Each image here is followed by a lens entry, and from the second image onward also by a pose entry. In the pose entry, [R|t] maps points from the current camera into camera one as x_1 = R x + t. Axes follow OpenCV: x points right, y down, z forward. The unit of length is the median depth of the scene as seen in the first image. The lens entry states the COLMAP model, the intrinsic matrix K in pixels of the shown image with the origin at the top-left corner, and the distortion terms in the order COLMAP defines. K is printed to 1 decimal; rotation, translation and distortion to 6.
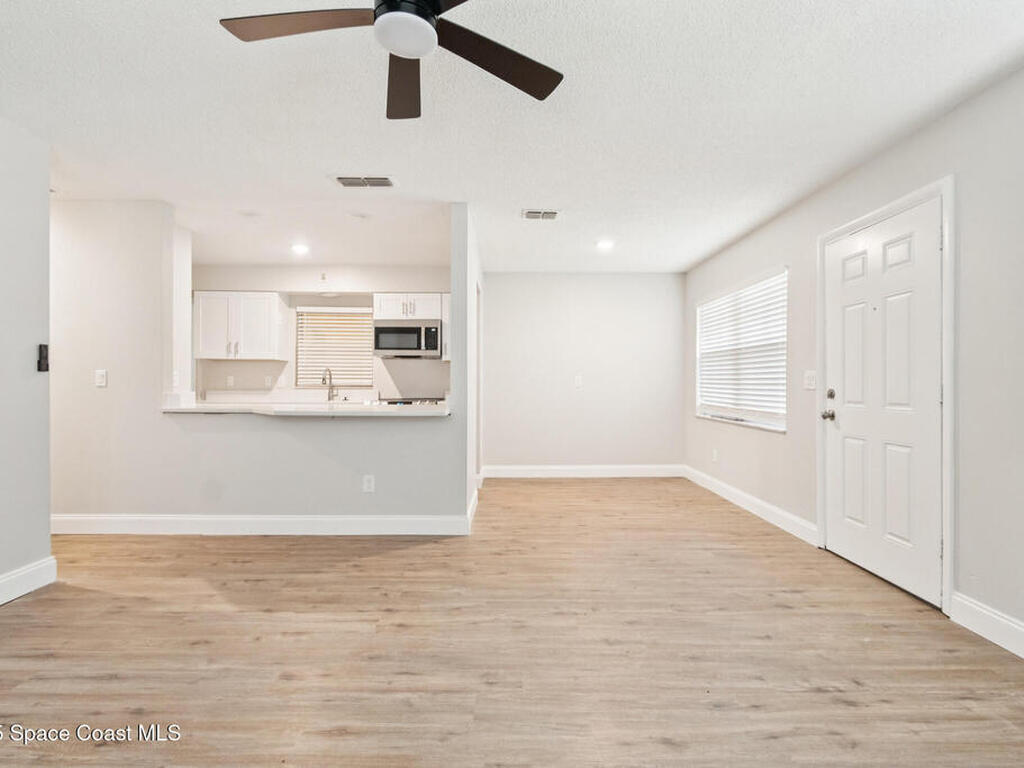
lens RADIAL K [[507.5, 0, 510.4], [0, 507.5, 386.1], [0, 0, 1]] dist [0.002545, -0.000368]
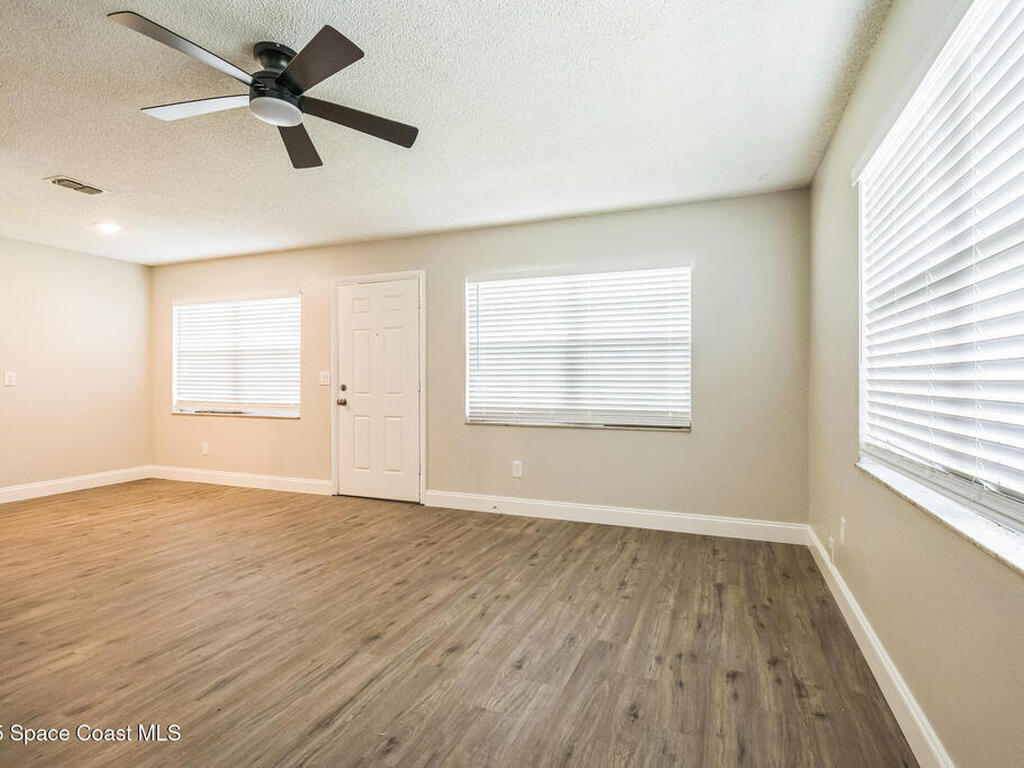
lens RADIAL K [[521.0, 0, 515.0], [0, 521.0, 382.7], [0, 0, 1]] dist [0.005048, -0.001286]
pose [[0.379217, -0.004530, 0.925297, -0.684246], [0.006681, 0.999975, 0.002157, 0.001515], [-0.925284, 0.005364, 0.379238, -0.036566]]
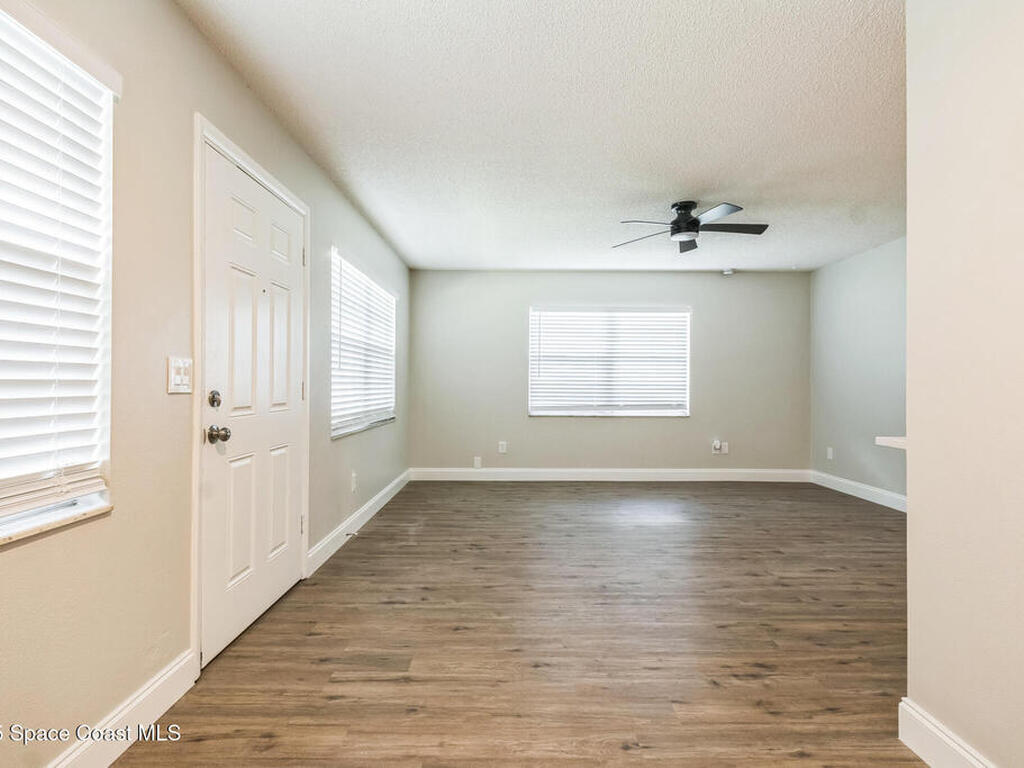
lens RADIAL K [[521.0, 0, 515.0], [0, 521.0, 382.7], [0, 0, 1]] dist [0.005048, -0.001286]
pose [[-0.999971, -0.005776, -0.004865, 0.331861], [-0.005794, 0.999976, 0.003684, -0.009671], [0.004844, 0.003712, -0.999981, 1.931903]]
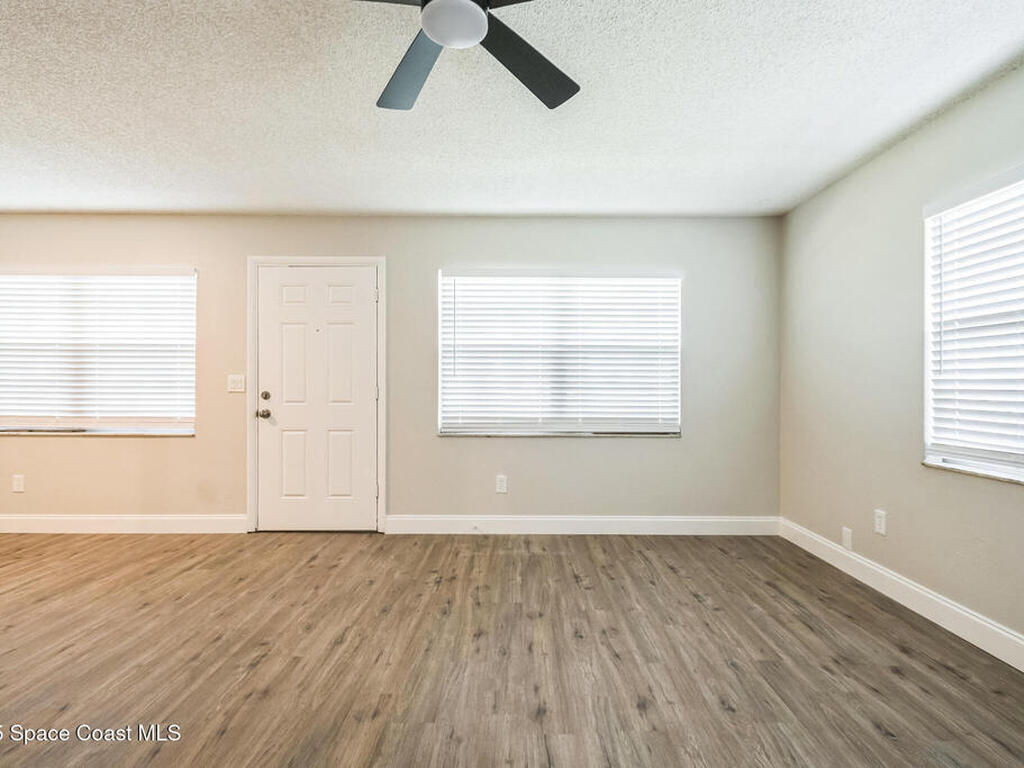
lens RADIAL K [[521.0, 0, 515.0], [0, 521.0, 382.7], [0, 0, 1]] dist [0.005048, -0.001286]
pose [[0.006627, 0.002811, 0.999974, -0.670601], [0.003569, 0.999990, -0.002834, -0.009858], [-0.999972, 0.003588, 0.006617, 0.499290]]
